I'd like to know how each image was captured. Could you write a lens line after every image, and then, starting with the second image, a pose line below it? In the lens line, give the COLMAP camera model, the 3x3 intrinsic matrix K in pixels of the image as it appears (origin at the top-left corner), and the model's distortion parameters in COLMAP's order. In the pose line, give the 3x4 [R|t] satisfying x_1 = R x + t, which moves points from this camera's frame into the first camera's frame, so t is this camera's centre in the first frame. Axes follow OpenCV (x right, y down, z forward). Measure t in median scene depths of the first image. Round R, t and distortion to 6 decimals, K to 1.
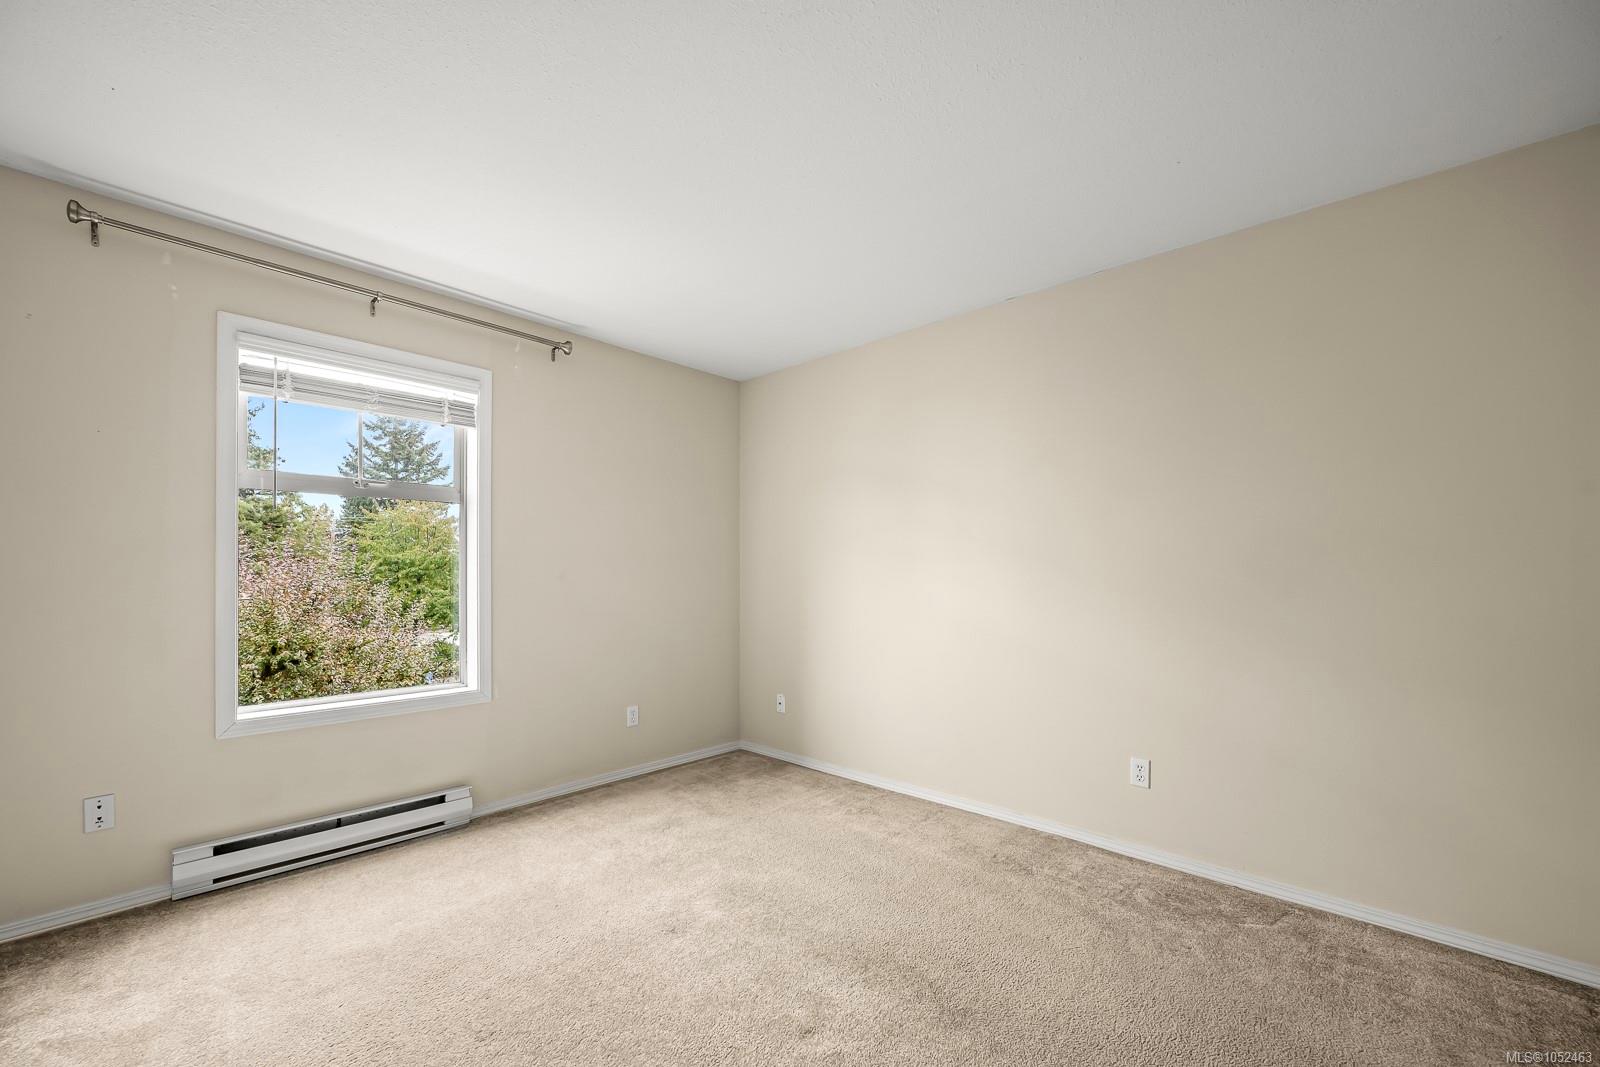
lens RADIAL K [[638.0, 0, 822.8], [0, 638.0, 568.4], [0, 0, 1]] dist [-0.002320, 0.000800]
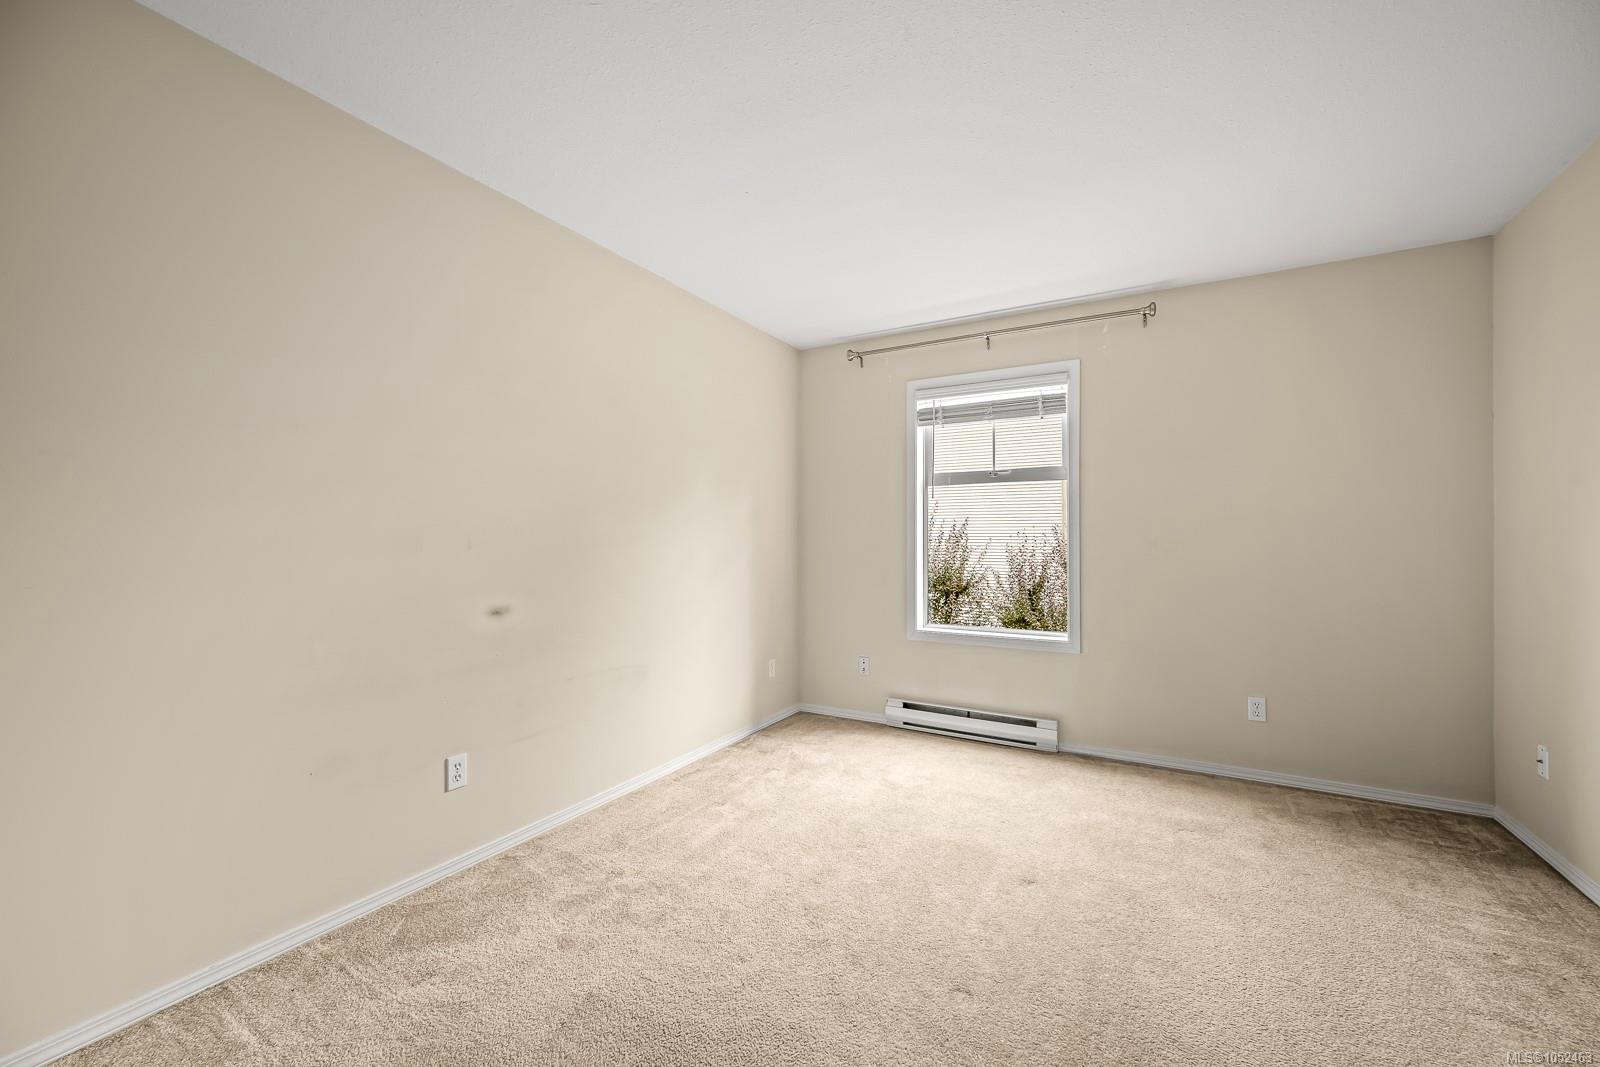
lens RADIAL K [[638.0, 0, 801.8], [0, 638.0, 538.7], [0, 0, 1]] dist [-0.002320, 0.000800]
pose [[0.223534, -0.002987, -0.974692, 0.468602], [0.005274, 0.999984, -0.001855, 0.005469], [0.974682, -0.004725, 0.223546, 0.274364]]
